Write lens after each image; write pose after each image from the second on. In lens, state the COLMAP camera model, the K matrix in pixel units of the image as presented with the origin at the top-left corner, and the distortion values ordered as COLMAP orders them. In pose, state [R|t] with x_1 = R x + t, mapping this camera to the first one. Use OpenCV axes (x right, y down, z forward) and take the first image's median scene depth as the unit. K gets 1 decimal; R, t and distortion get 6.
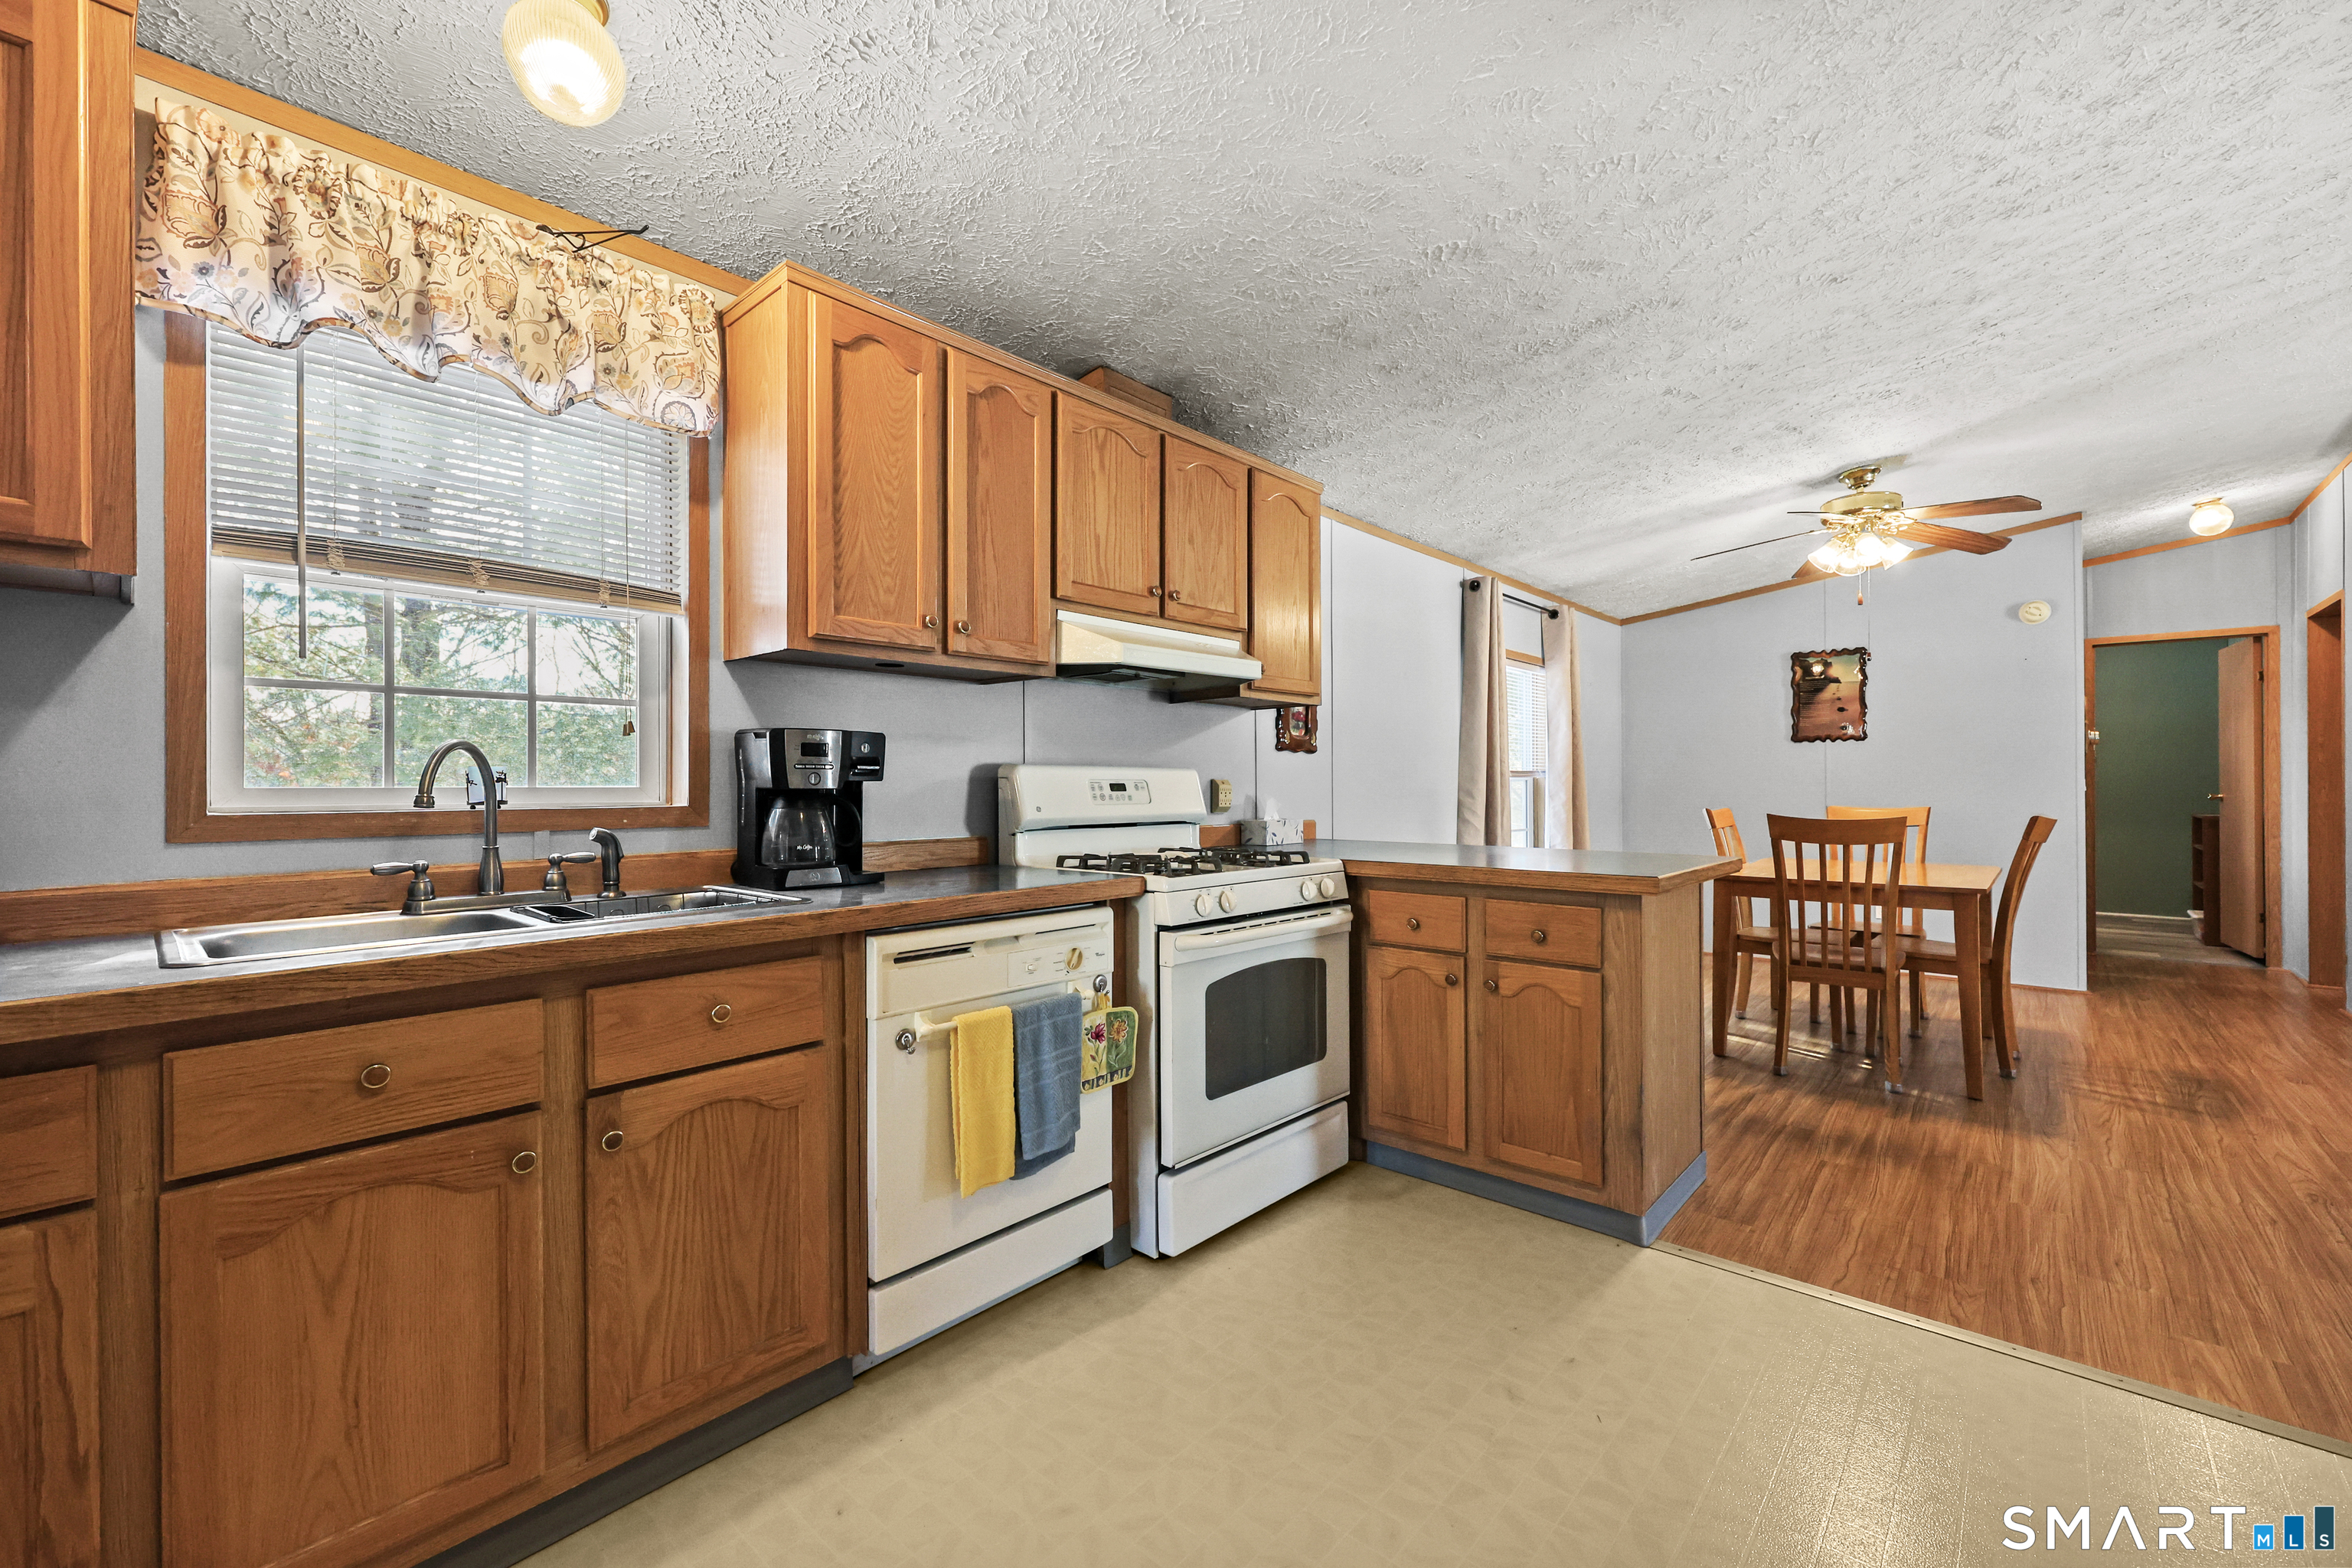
lens RADIAL K [[953.4, 0, 1180.6], [0, 953.4, 782.0], [0, 0, 1]] dist [-0.001193, -0.000045]
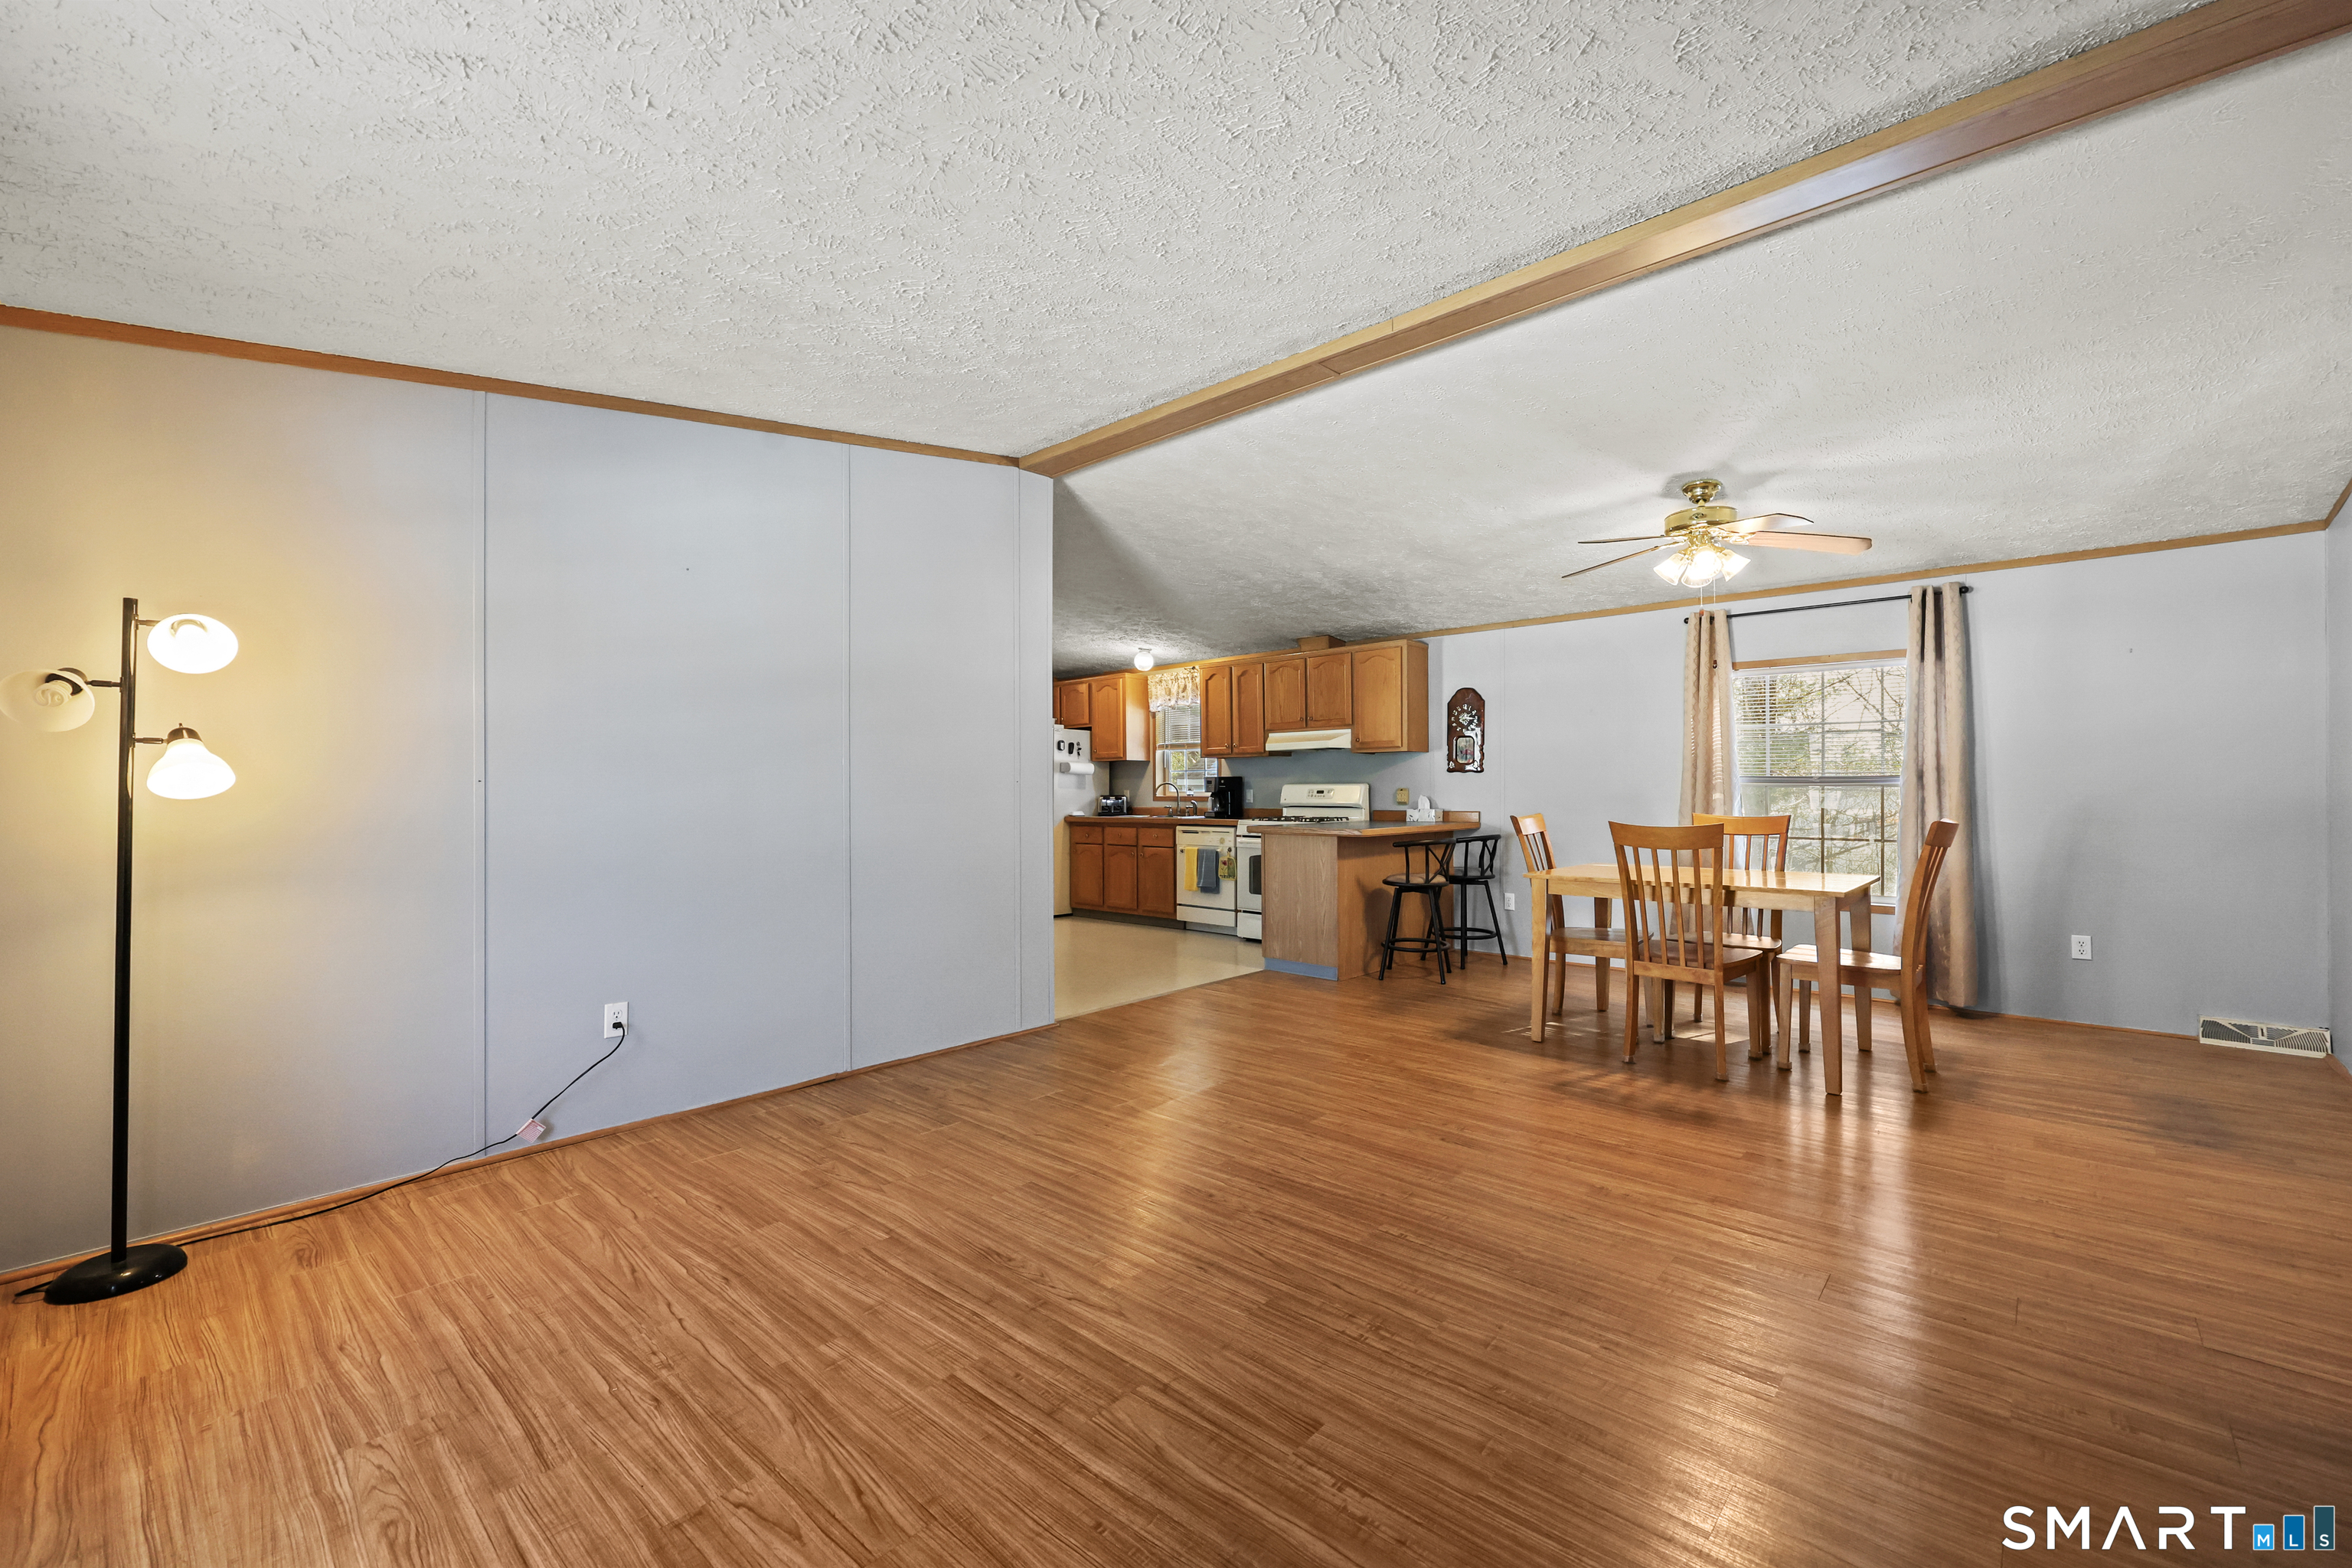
lens RADIAL K [[956.8, 0, 1183.2], [0, 956.8, 788.1], [0, 0, 1]] dist [0.003559, 0.000362]
pose [[-0.007510, -0.000786, -0.999971, 2.461207], [0.004292, 0.999990, -0.000818, -0.004920], [0.999963, -0.004298, -0.007507, 0.637075]]
